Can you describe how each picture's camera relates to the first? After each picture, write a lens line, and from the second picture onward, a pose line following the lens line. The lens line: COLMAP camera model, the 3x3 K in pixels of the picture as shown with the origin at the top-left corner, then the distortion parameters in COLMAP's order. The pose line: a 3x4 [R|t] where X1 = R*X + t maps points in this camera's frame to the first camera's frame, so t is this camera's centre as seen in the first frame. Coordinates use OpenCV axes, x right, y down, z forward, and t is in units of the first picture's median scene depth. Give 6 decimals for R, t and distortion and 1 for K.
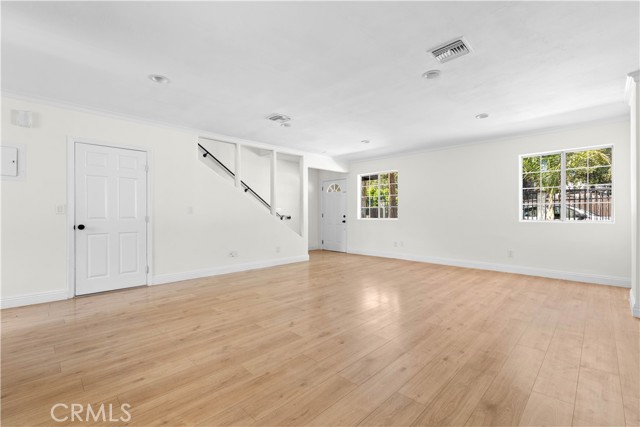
lens RADIAL K [[288.0, 0, 324.5], [0, 288.0, 217.0], [0, 0, 1]] dist [0.000173, 0.000773]
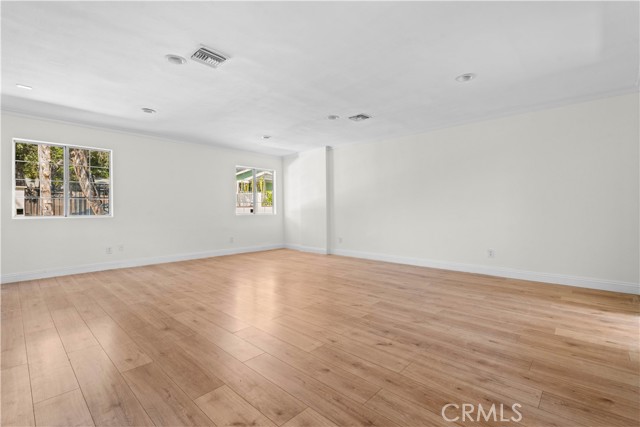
lens RADIAL K [[288.0, 0, 321.7], [0, 288.0, 211.7], [0, 0, 1]] dist [0.000173, 0.000773]
pose [[-0.034165, -0.005104, 0.999403, -1.261616], [0.015823, 0.999859, 0.005648, 0.006065], [-0.999291, 0.016007, -0.034079, 1.214985]]
